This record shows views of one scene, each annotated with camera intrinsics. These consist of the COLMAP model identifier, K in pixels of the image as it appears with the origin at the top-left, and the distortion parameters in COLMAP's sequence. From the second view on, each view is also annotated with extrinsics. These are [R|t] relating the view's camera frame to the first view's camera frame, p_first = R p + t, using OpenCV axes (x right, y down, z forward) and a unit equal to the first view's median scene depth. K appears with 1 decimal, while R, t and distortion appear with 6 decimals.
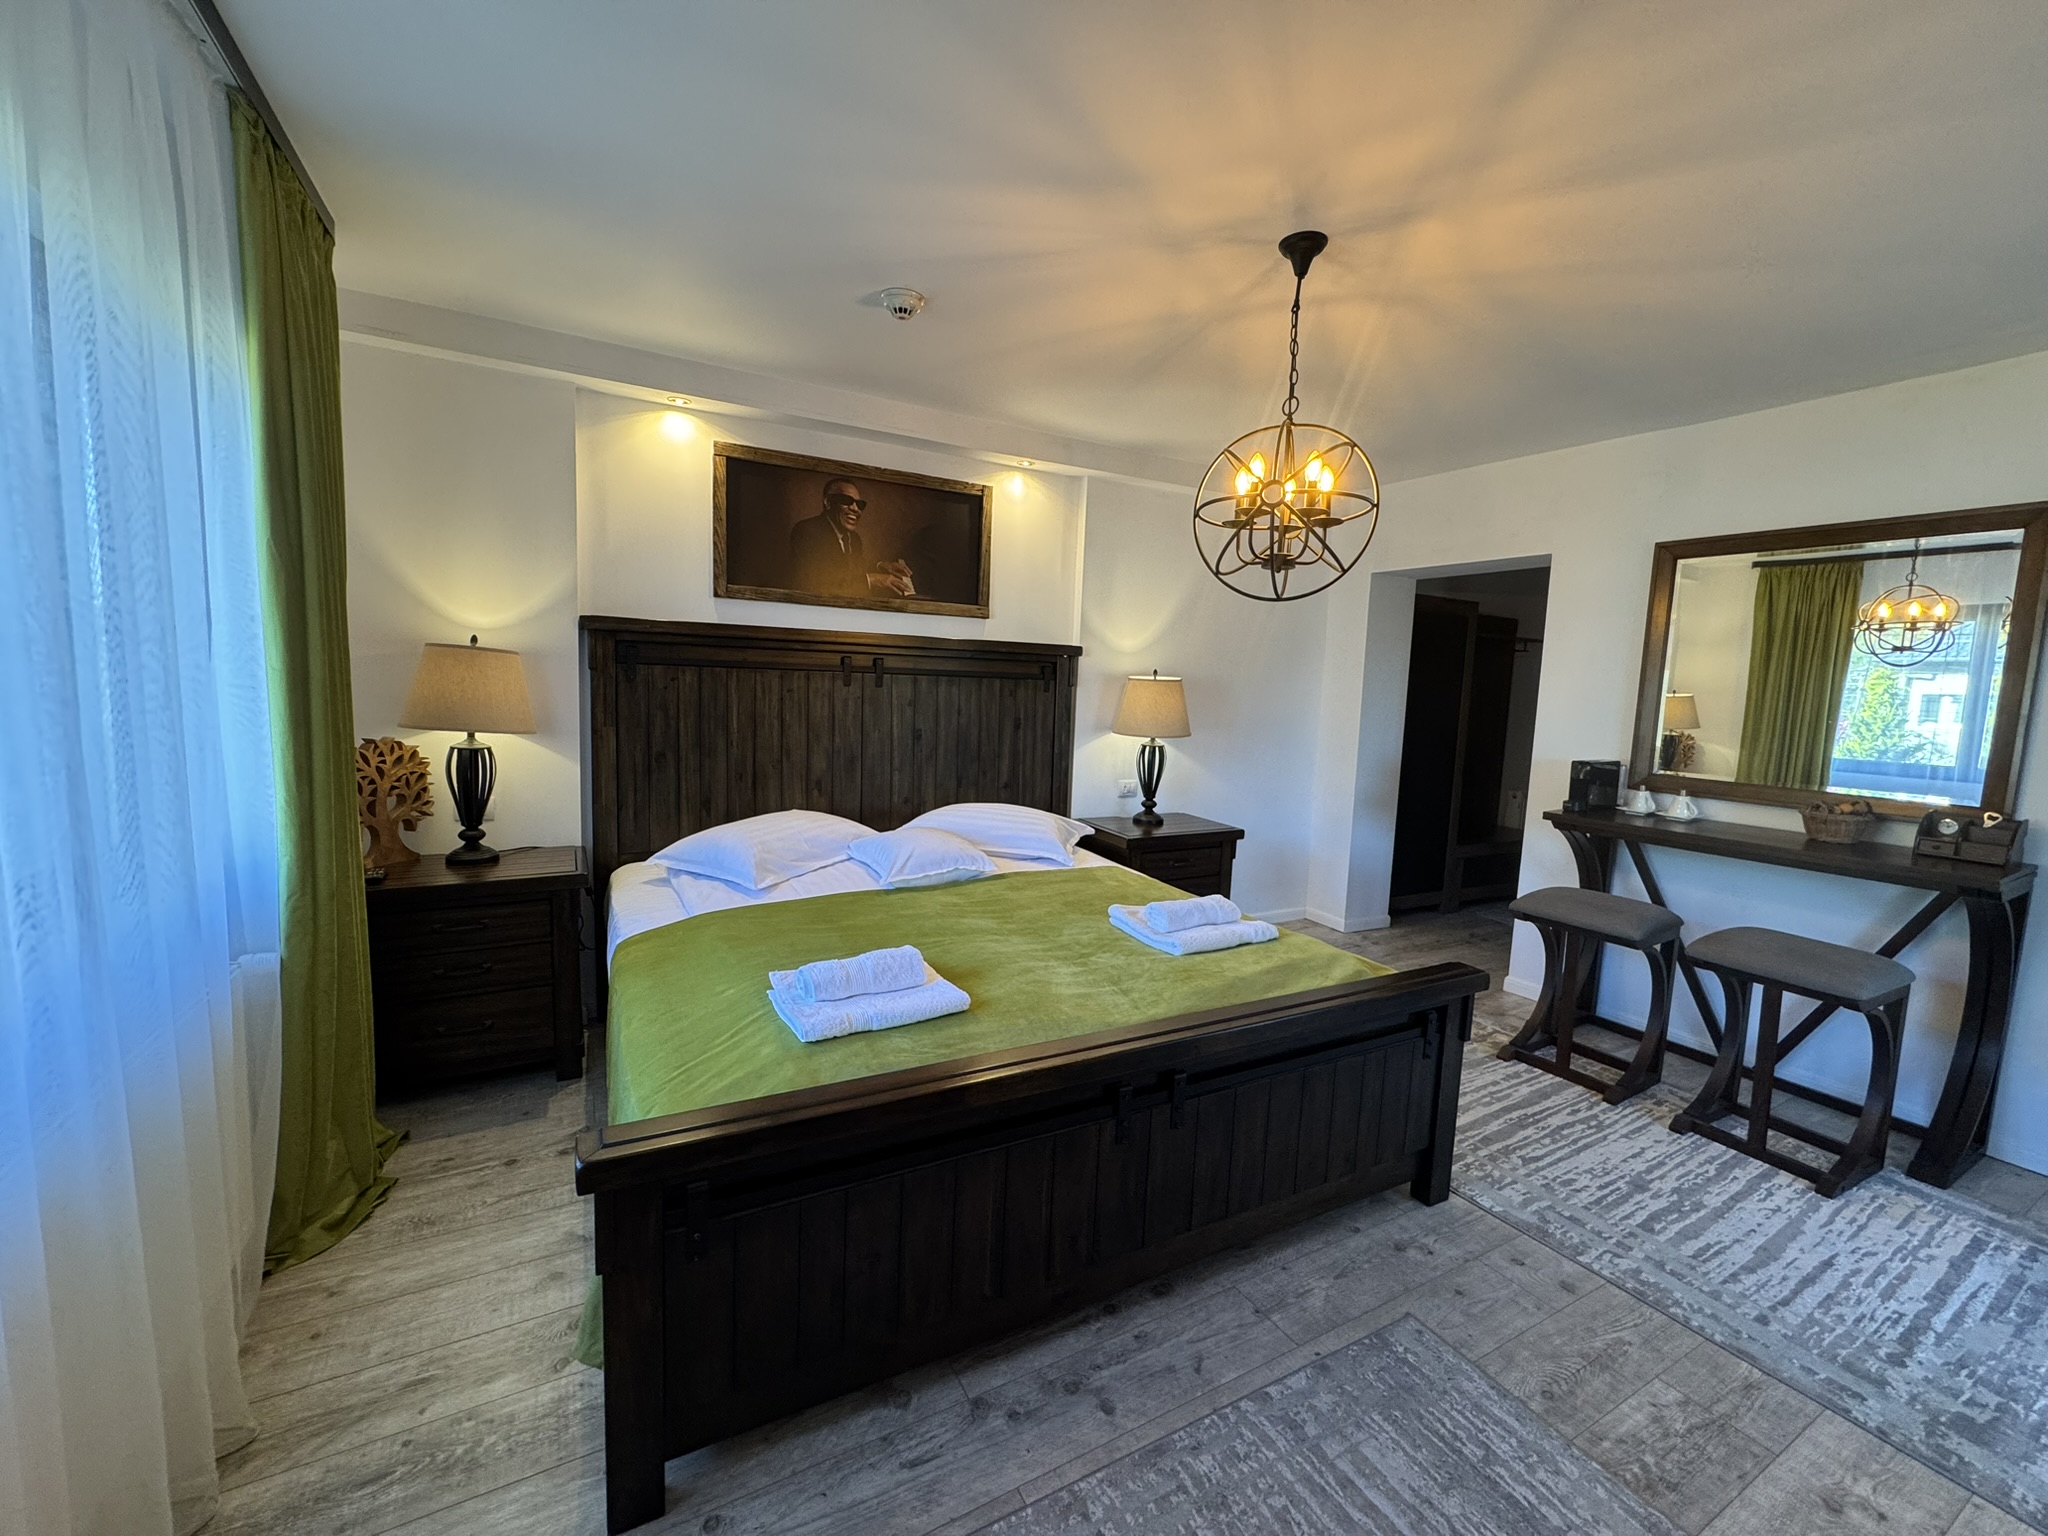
lens RADIAL K [[818.3, 0, 1018.3], [0, 818.3, 762.7], [0, 0, 1]] dist [0.000098, -0.000392]
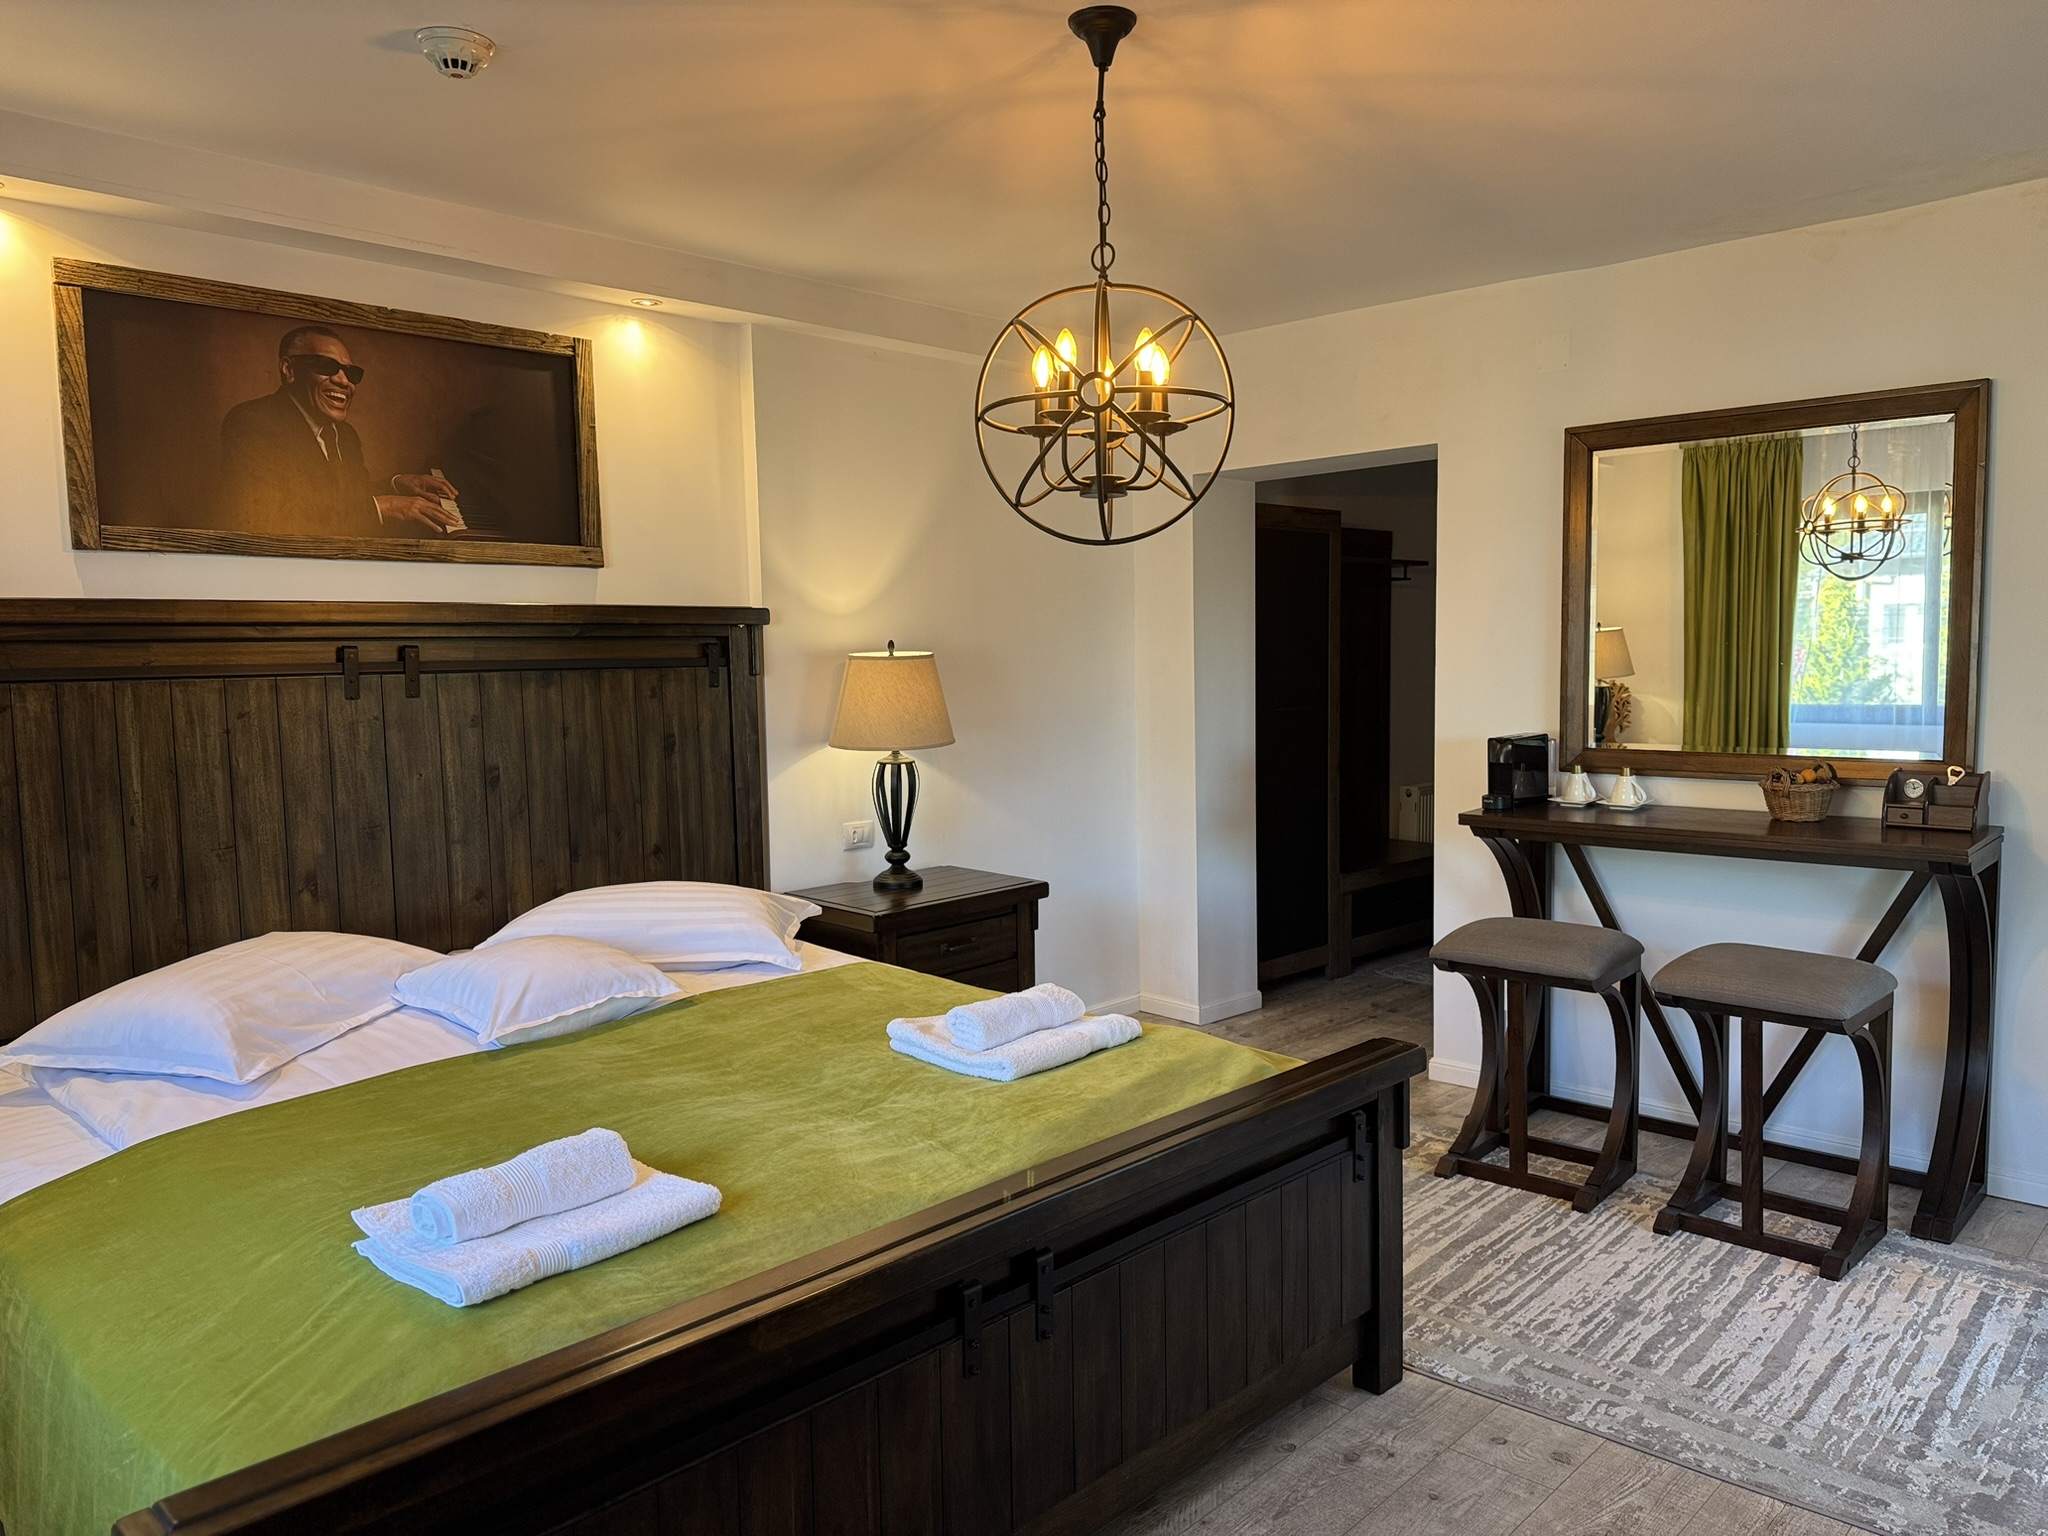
lens RADIAL K [[1433.6, 0, 1022.7], [0, 1433.6, 761.1], [0, 0, 1]] dist [0.062077, -0.067577]
pose [[0.953860, -0.078123, 0.289910, -0.073328], [0.083376, 0.996501, -0.005792, -0.009701], [-0.288443, 0.029696, 0.957037, -0.078550]]
